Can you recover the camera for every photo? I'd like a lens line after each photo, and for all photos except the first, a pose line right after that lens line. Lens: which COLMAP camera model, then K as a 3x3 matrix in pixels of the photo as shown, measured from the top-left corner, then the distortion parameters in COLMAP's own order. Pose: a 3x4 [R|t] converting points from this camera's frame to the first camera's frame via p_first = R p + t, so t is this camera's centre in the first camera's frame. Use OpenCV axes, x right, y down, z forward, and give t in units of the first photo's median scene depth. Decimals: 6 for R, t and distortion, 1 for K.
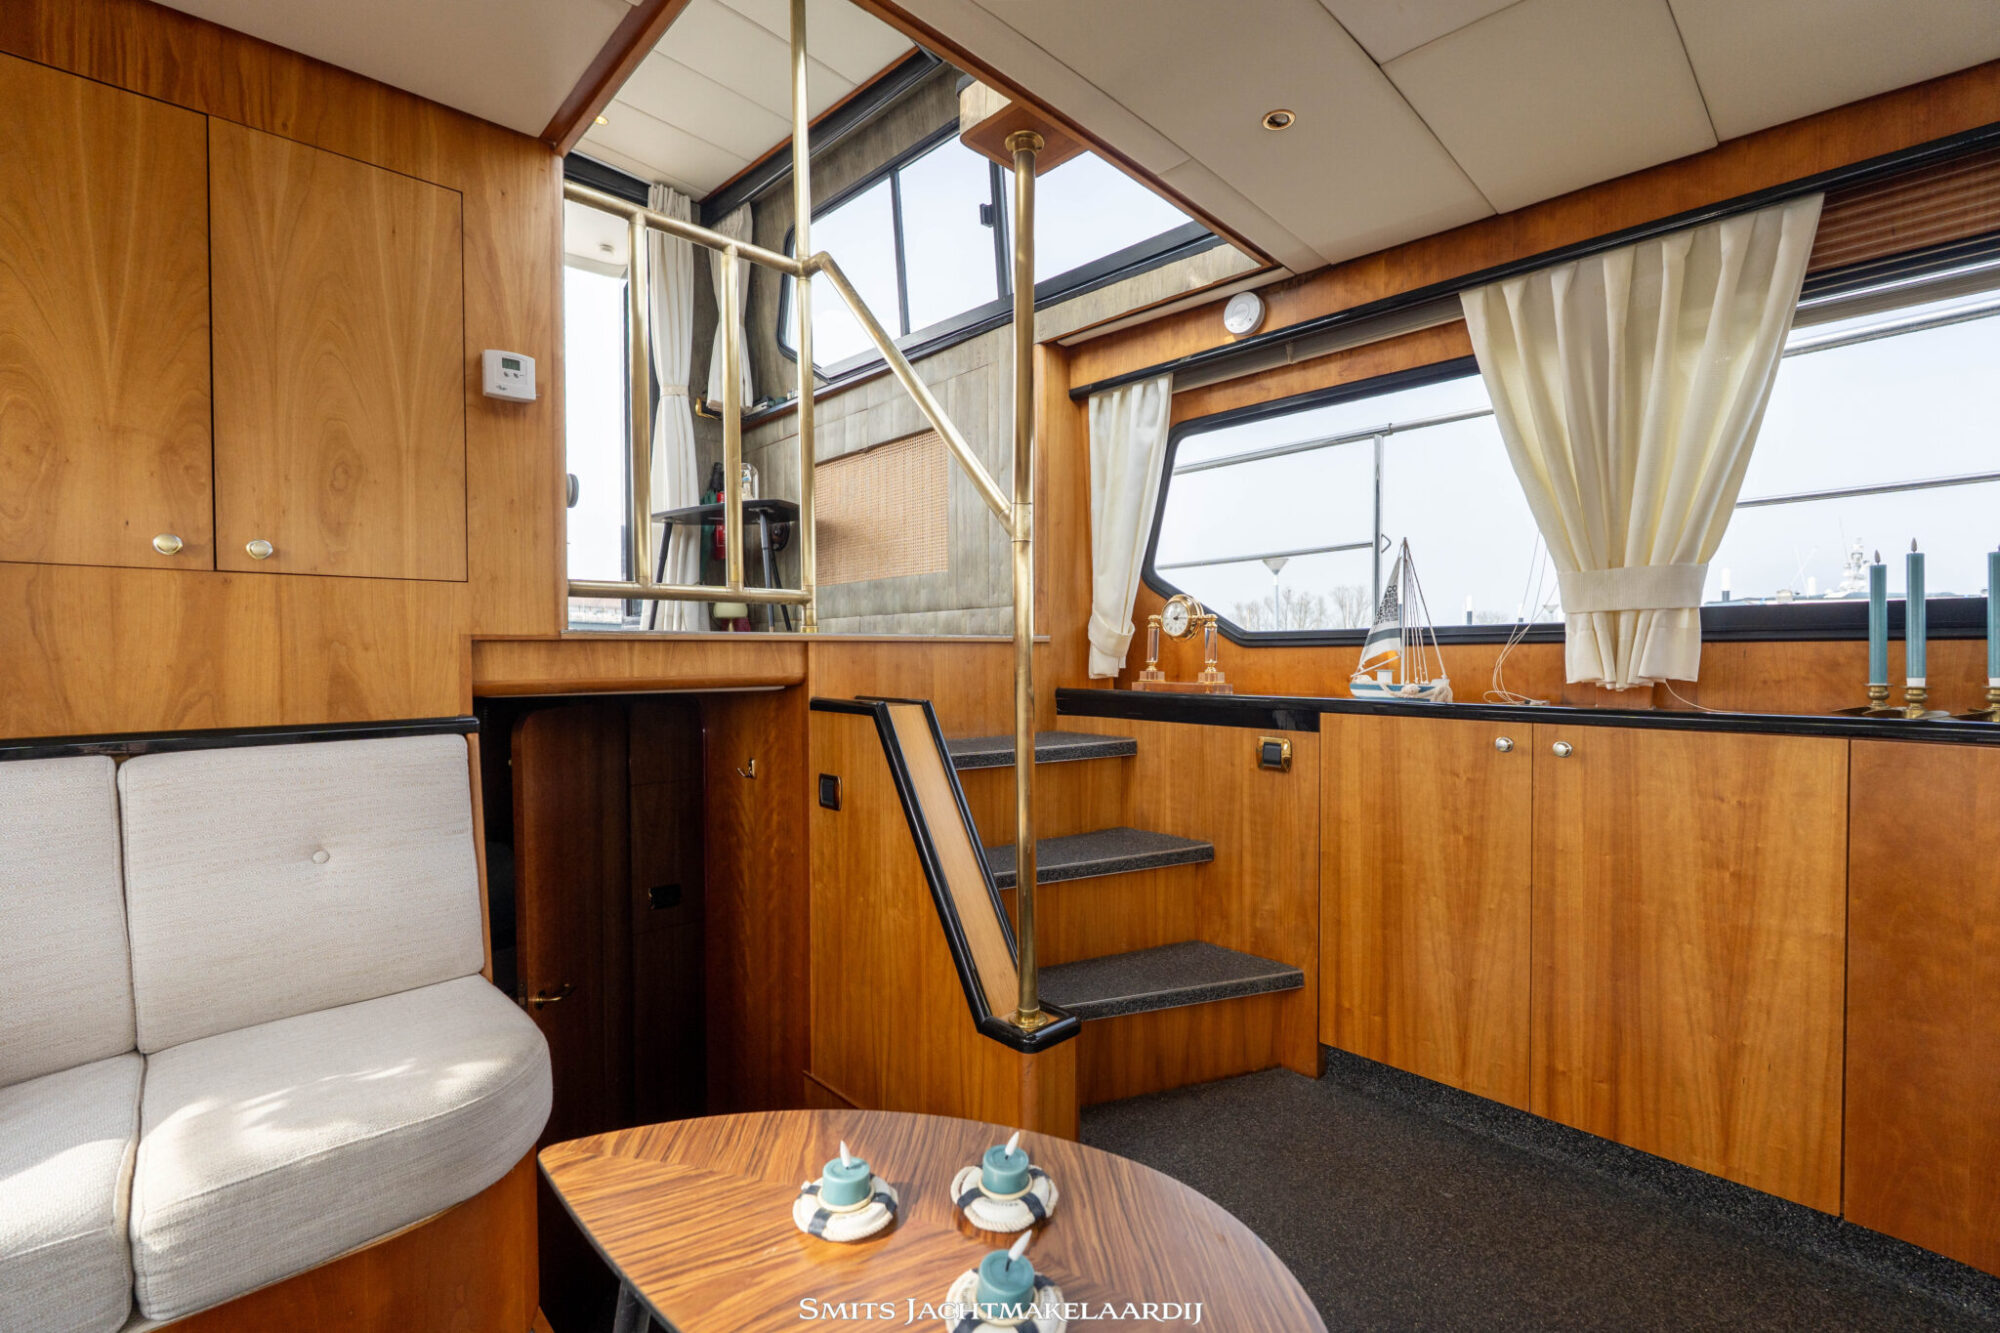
lens RADIAL K [[881.1, 0, 997.9], [0, 881.1, 669.6], [0, 0, 1]] dist [-0.002651, -0.000337]
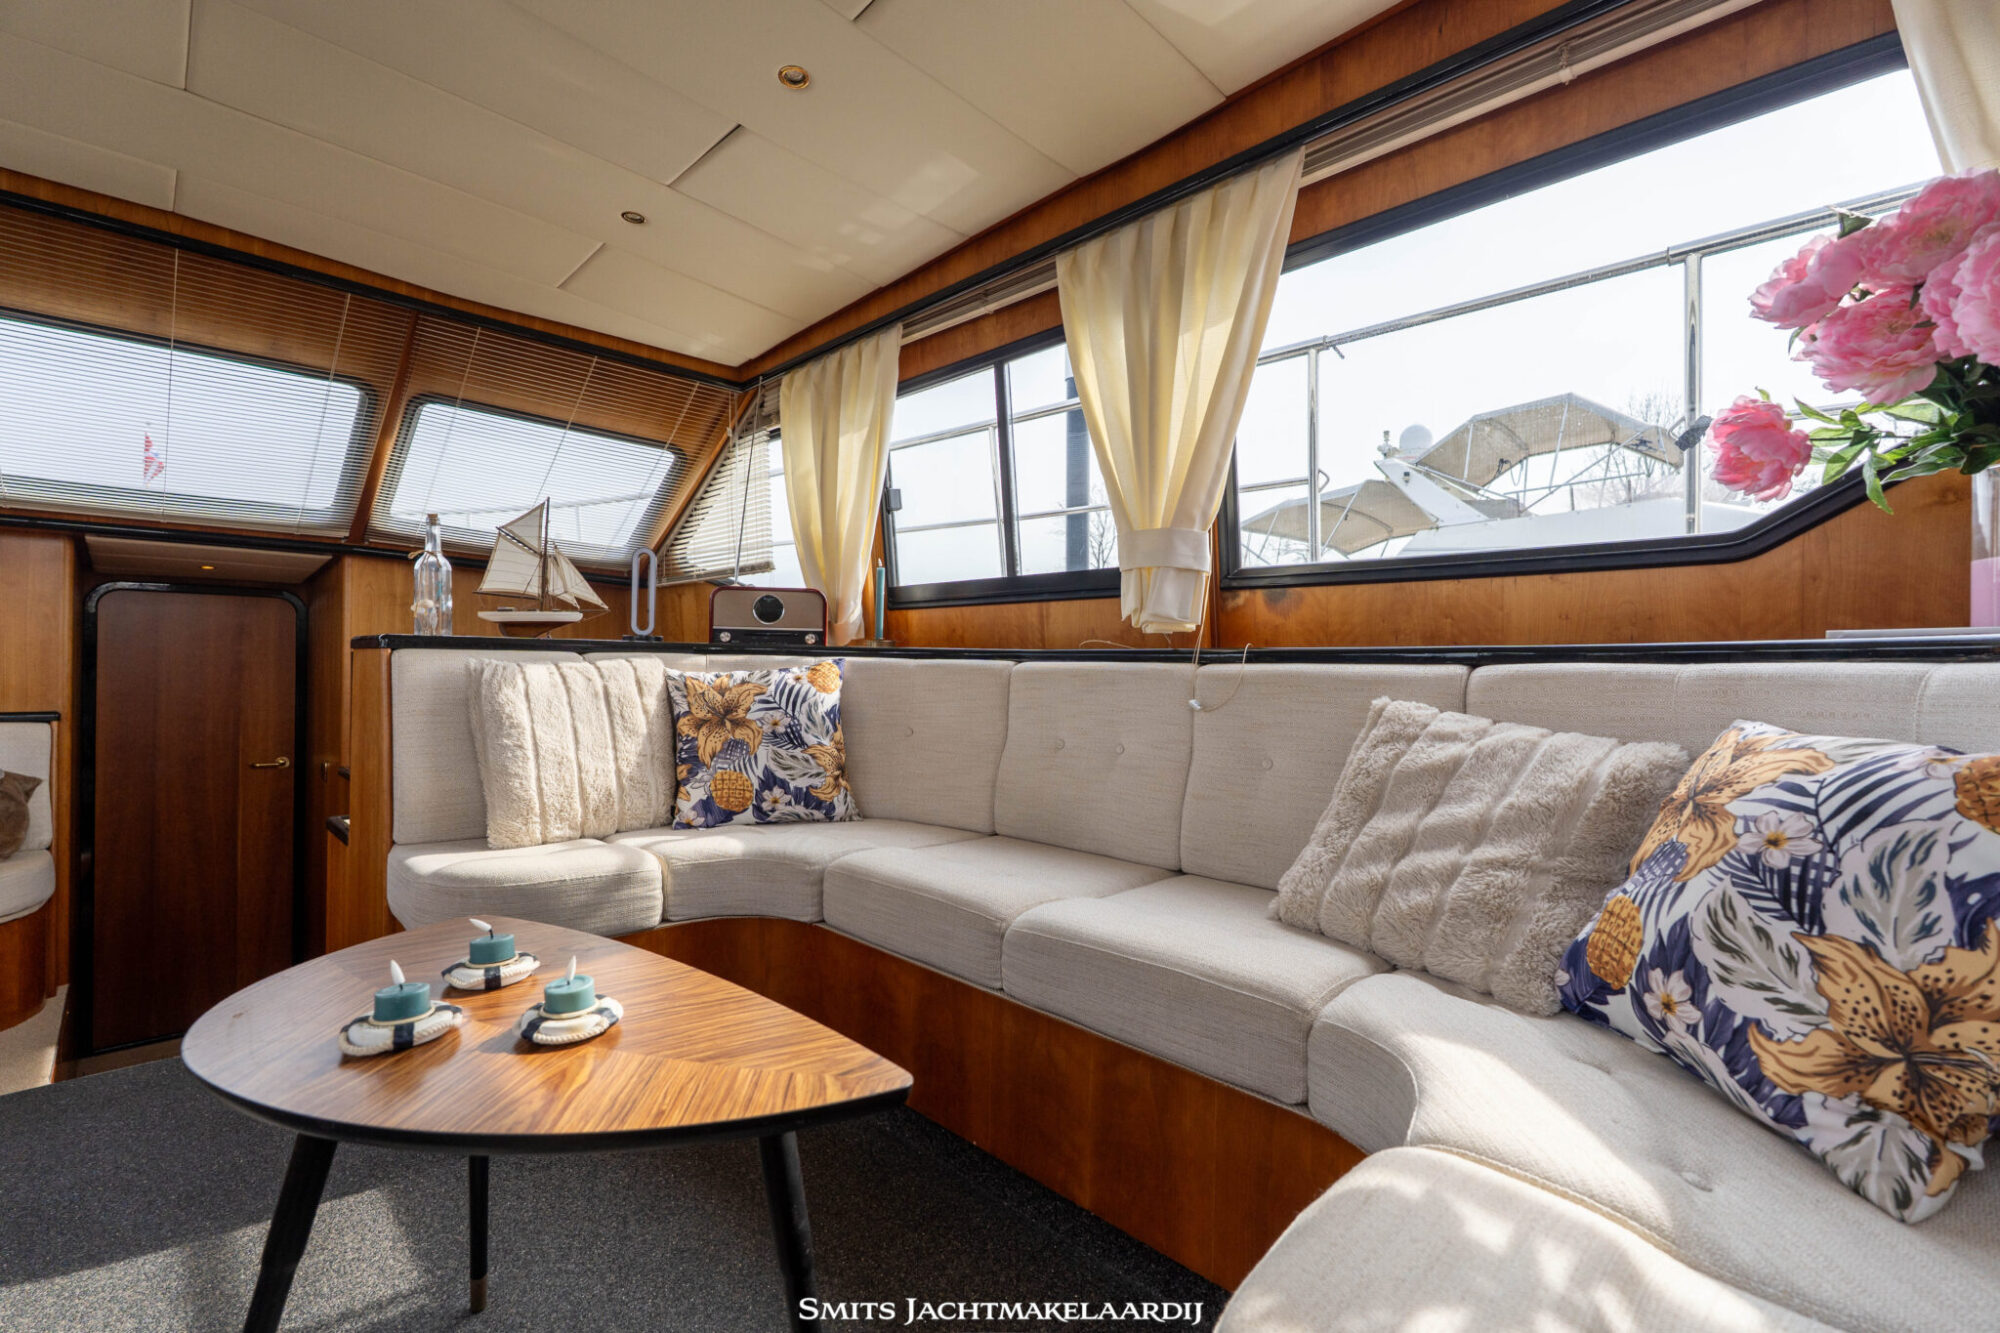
lens RADIAL K [[881.1, 0, 1002.5], [0, 881.1, 666.0], [0, 0, 1]] dist [-0.002651, -0.000337]
pose [[-0.999634, -0.008859, -0.025548, -0.308519], [-0.009391, 0.999739, 0.020803, 0.077782], [0.025357, 0.021036, -0.999457, 0.966169]]
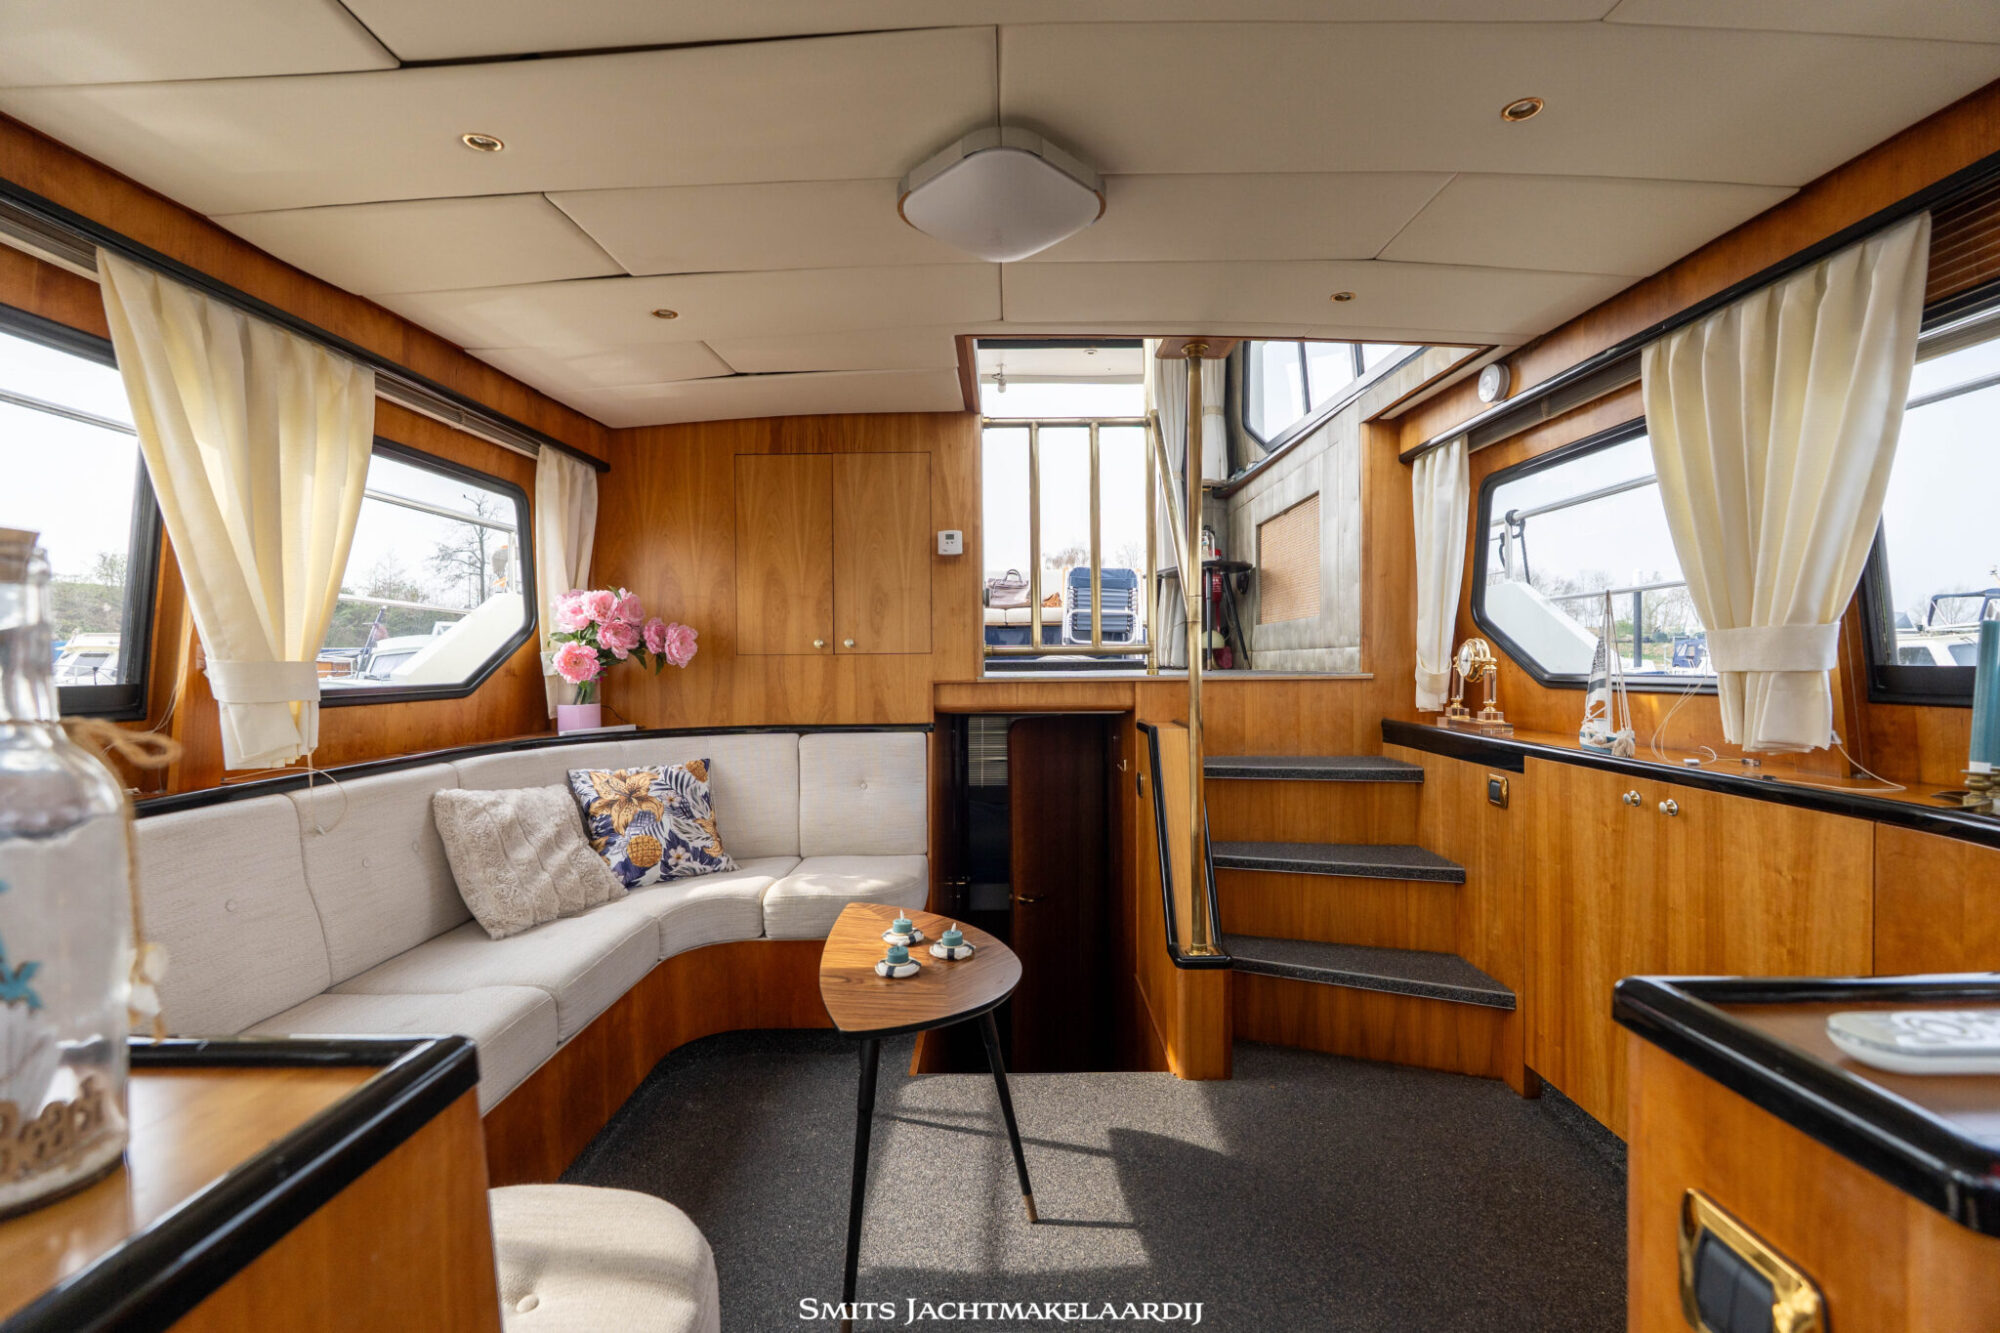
lens RADIAL K [[881.1, 0, 990.7], [0, 881.1, 667.2], [0, 0, 1]] dist [-0.002651, -0.000337]
pose [[0.715604, 0.004825, -0.698489, 0.809882], [-0.007966, 0.999967, -0.001254, -0.065506], [0.698461, 0.006462, 0.715619, -0.279282]]
